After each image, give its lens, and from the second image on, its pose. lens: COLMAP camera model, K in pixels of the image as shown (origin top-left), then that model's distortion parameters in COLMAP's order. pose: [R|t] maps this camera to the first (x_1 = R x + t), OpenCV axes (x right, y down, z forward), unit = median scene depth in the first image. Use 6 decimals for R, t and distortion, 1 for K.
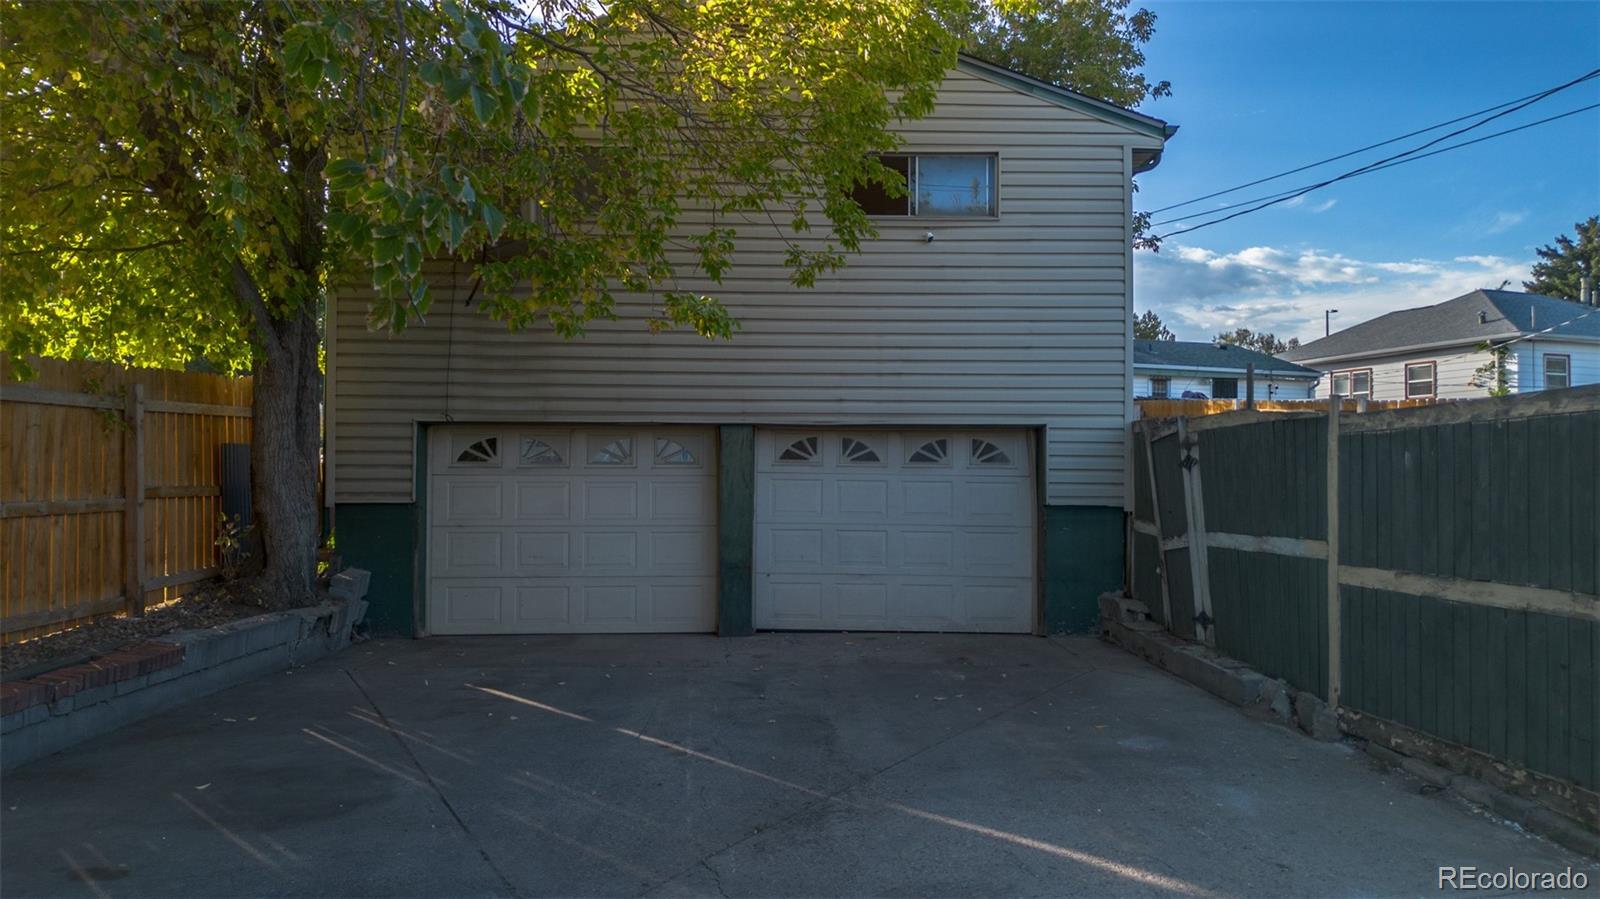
lens RADIAL K [[1141.0, 0, 823.2], [0, 1141.0, 453.4], [0, 0, 1]] dist [0.068715, -0.087461]
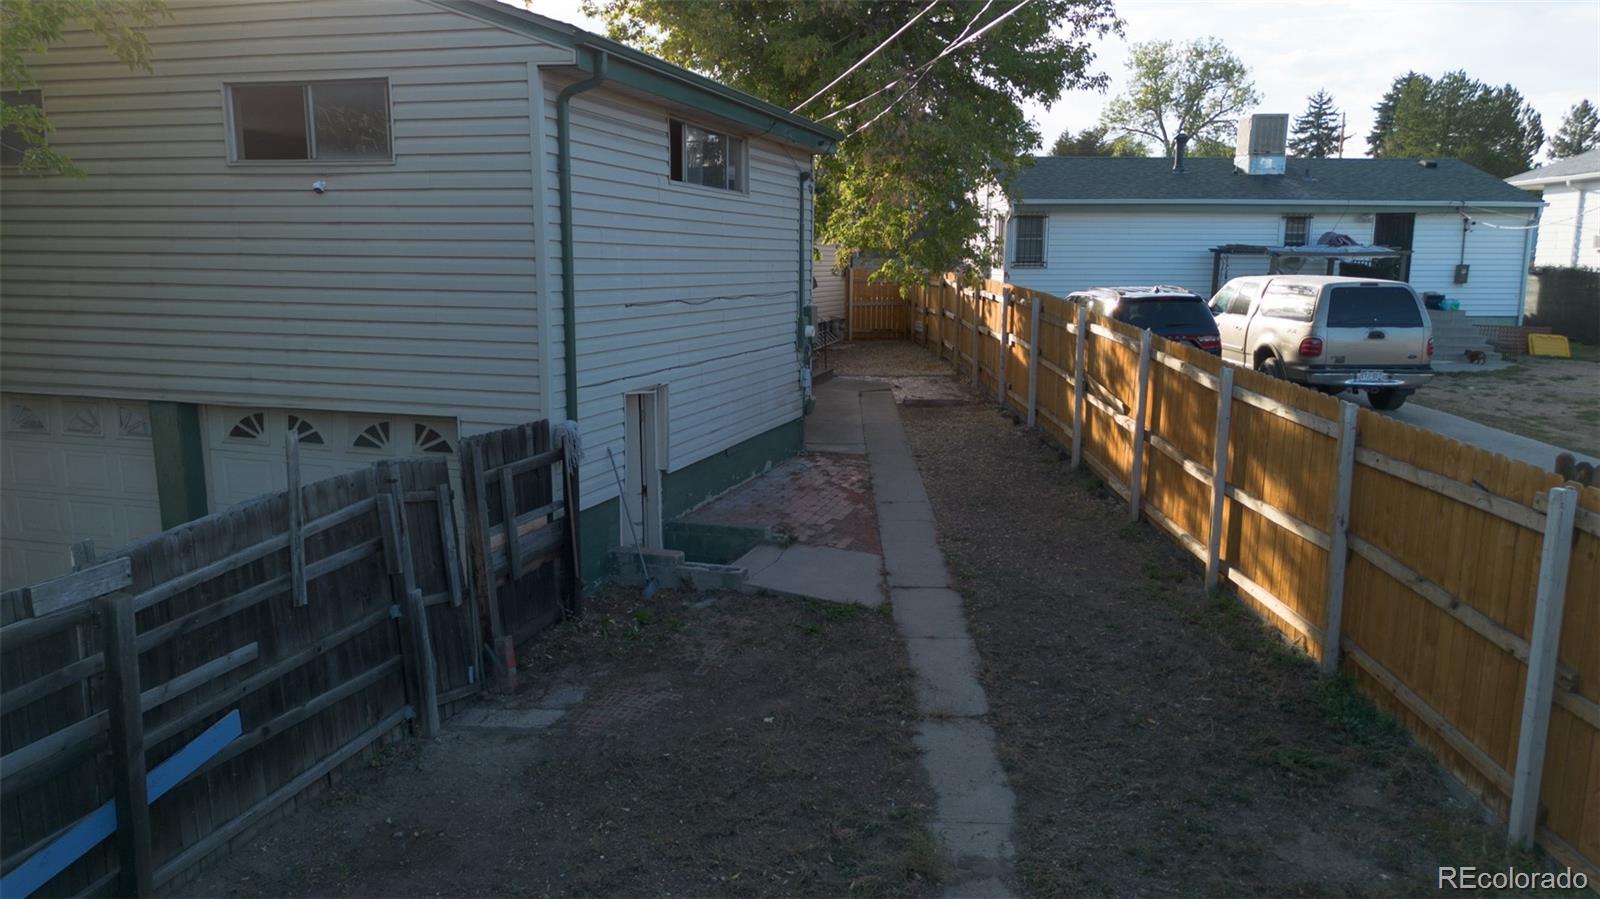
lens RADIAL K [[1137.3, 0, 811.6], [0, 1137.3, 453.0], [0, 0, 1]] dist [0.077494, -0.082973]
pose [[0.946784, 0.057749, -0.316645, 0.700024], [0.001512, 0.982964, 0.183791, -0.151325], [0.321865, -0.174489, 0.930568, 0.298585]]
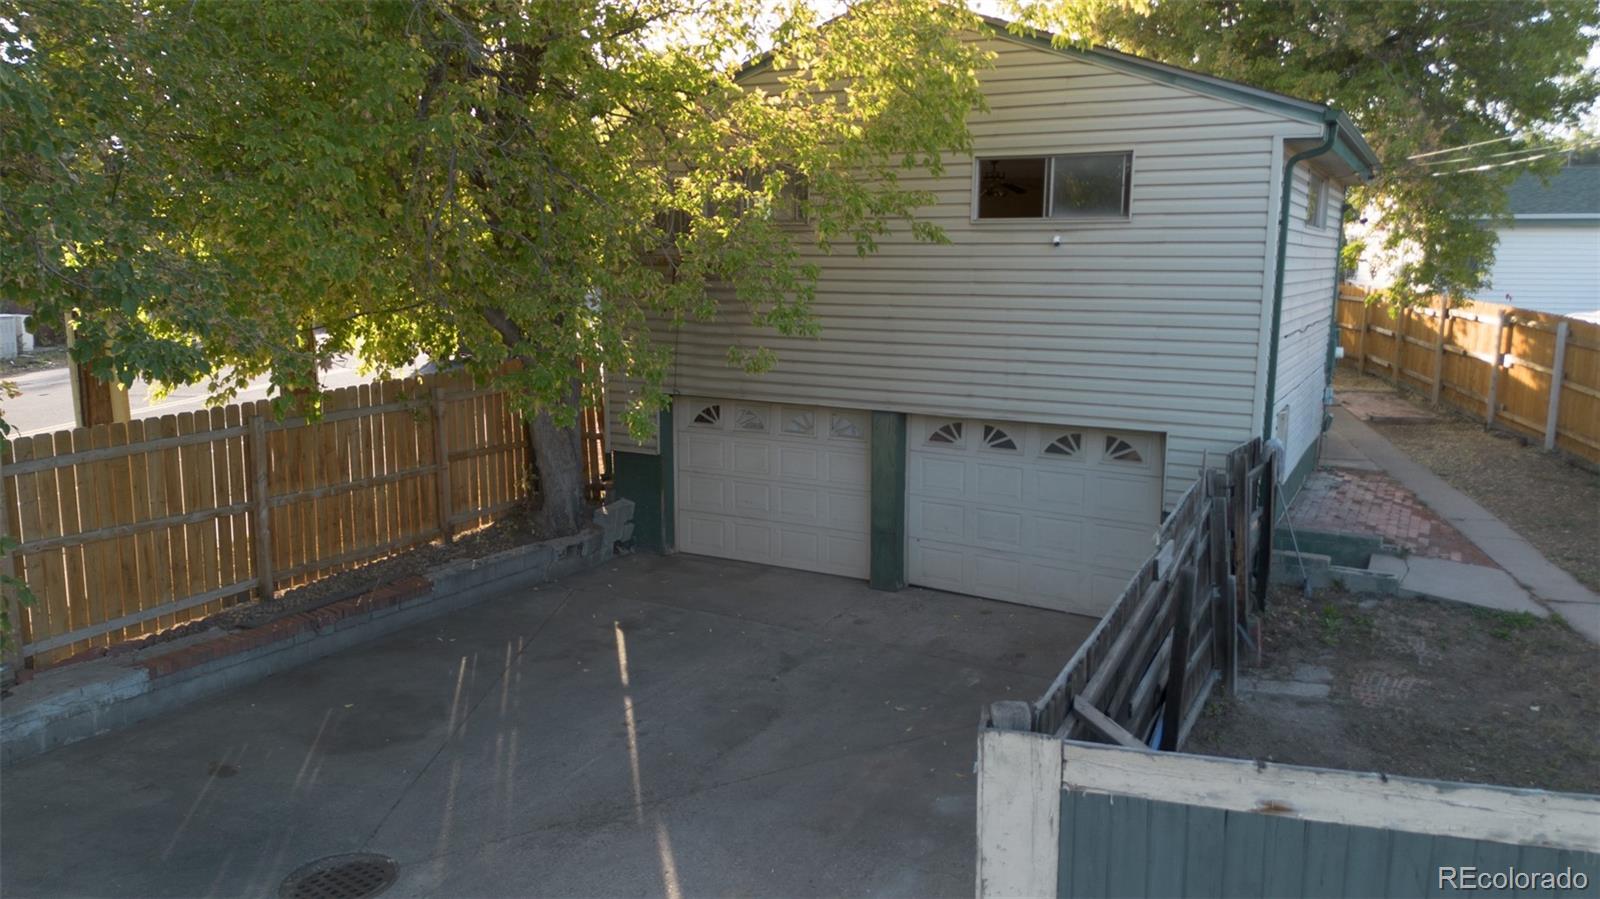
lens RADIAL K [[1137.3, 0, 811.6], [0, 1137.3, 453.0], [0, 0, 1]] dist [0.077494, -0.082973]
pose [[0.859836, 0.090401, -0.502503, 0.428282], [0.003881, 0.983015, 0.183485, -0.189568], [0.510555, -0.159717, 0.844881, 0.001140]]
